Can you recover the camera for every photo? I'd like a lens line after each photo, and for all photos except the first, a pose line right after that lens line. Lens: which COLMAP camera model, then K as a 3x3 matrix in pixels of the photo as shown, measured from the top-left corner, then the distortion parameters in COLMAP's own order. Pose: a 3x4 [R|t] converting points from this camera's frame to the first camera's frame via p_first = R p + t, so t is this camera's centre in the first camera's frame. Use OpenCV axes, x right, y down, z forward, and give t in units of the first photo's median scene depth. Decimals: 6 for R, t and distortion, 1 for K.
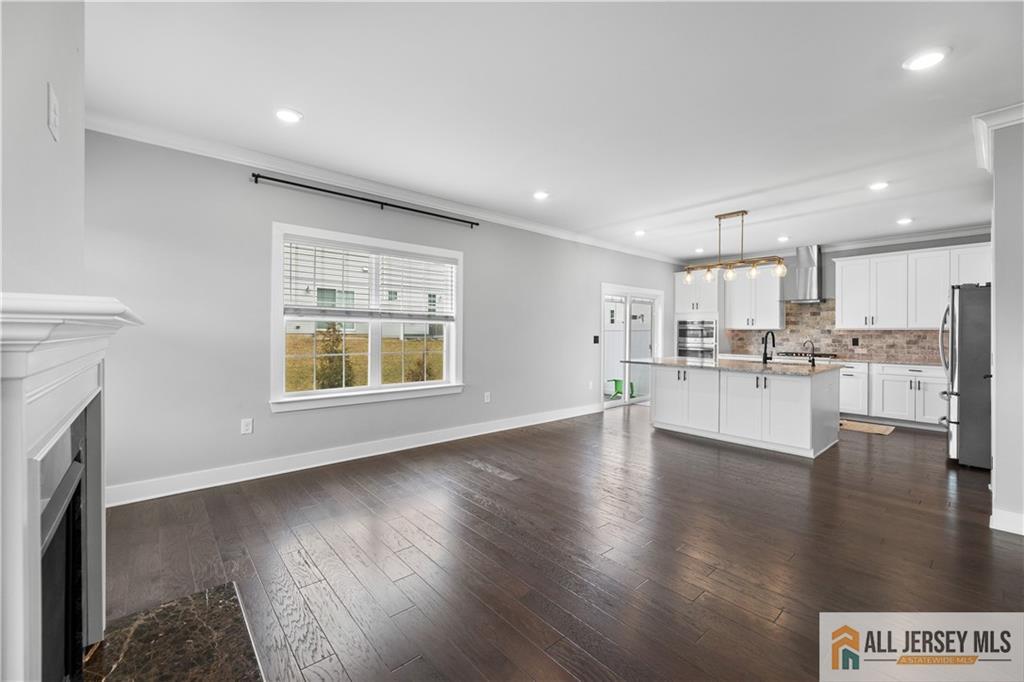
lens RADIAL K [[417.9, 0, 514.2], [0, 417.9, 331.4], [0, 0, 1]] dist [0.001045, 0.000192]
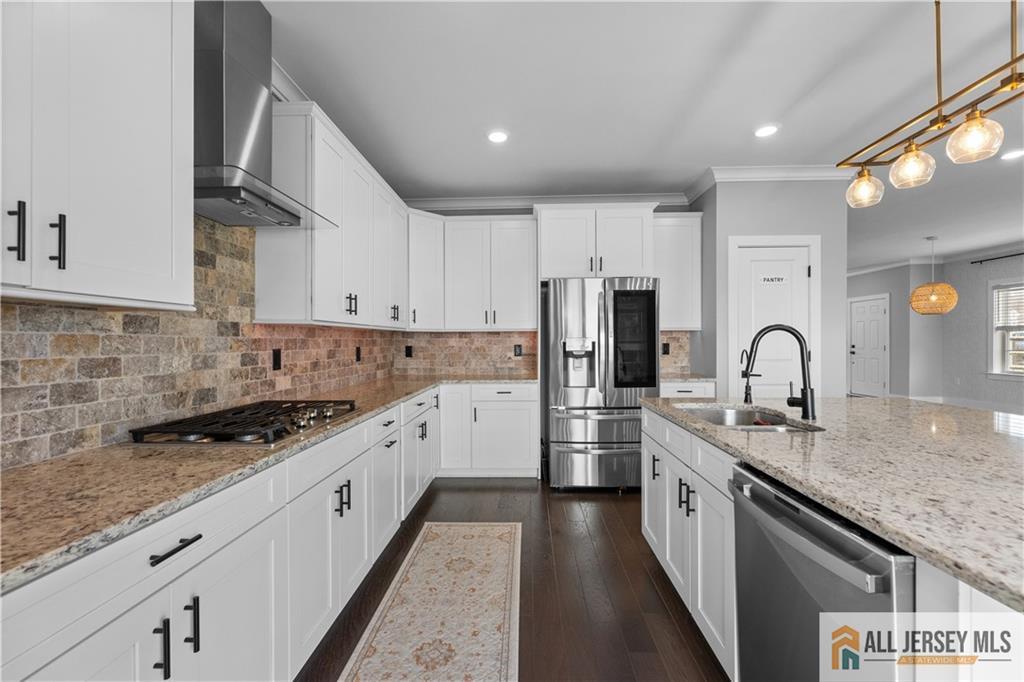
lens RADIAL K [[417.9, 0, 517.0], [0, 417.9, 342.6], [0, 0, 1]] dist [0.001045, 0.000192]
pose [[-0.734622, -0.003692, 0.678466, 0.408990], [-0.000034, 0.999985, 0.005405, 0.008731], [-0.678476, 0.003948, -0.734612, 1.077620]]
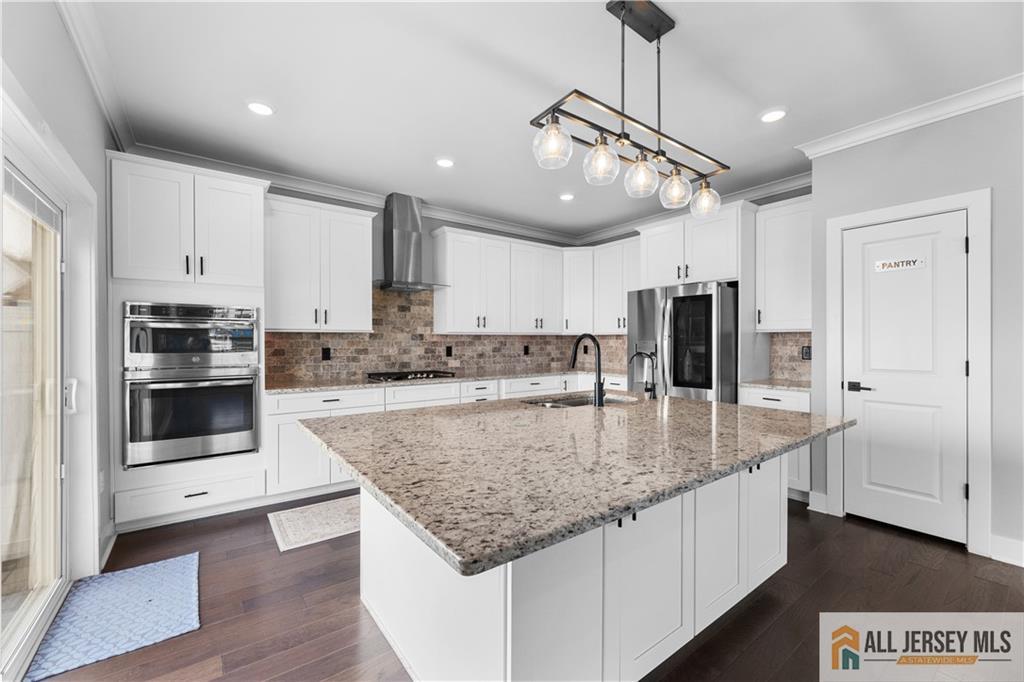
lens RADIAL K [[417.9, 0, 517.6], [0, 417.9, 341.9], [0, 0, 1]] dist [0.001045, 0.000192]
pose [[0.064895, -0.008949, 0.997852, 0.106848], [-0.000257, 0.999960, 0.008985, 0.002500], [-0.997892, -0.000840, 0.064890, 0.803602]]
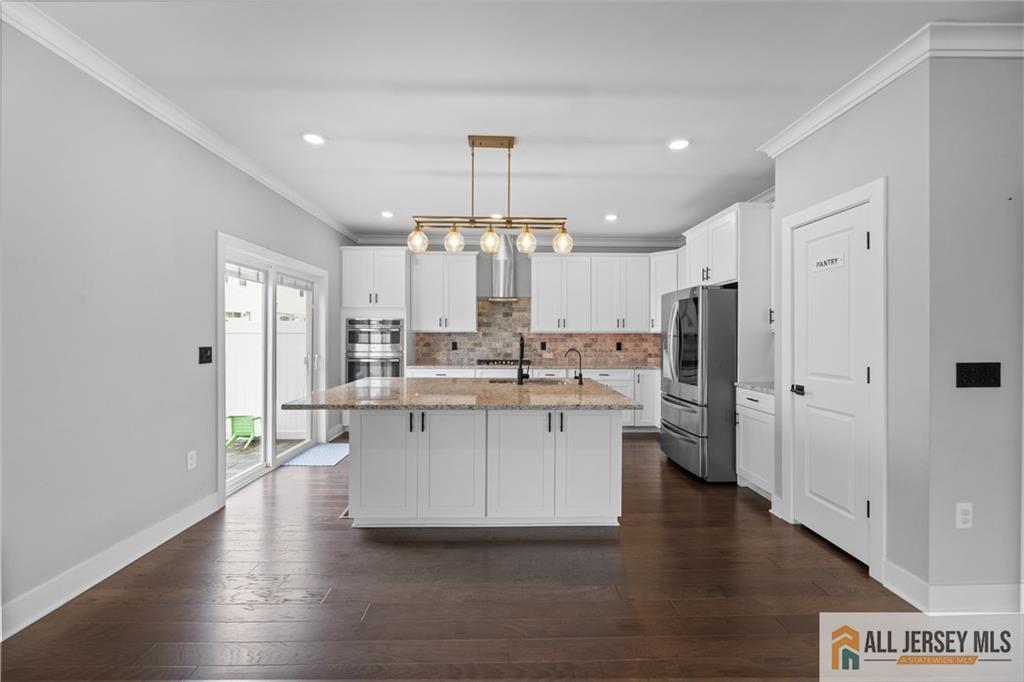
lens RADIAL K [[417.9, 0, 514.9], [0, 417.9, 336.4], [0, 0, 1]] dist [0.001045, 0.000192]
pose [[0.634502, -0.007786, 0.772882, 0.057811], [-0.000394, 0.999946, 0.010397, -0.005481], [-0.772921, -0.006901, 0.634465, 0.443034]]
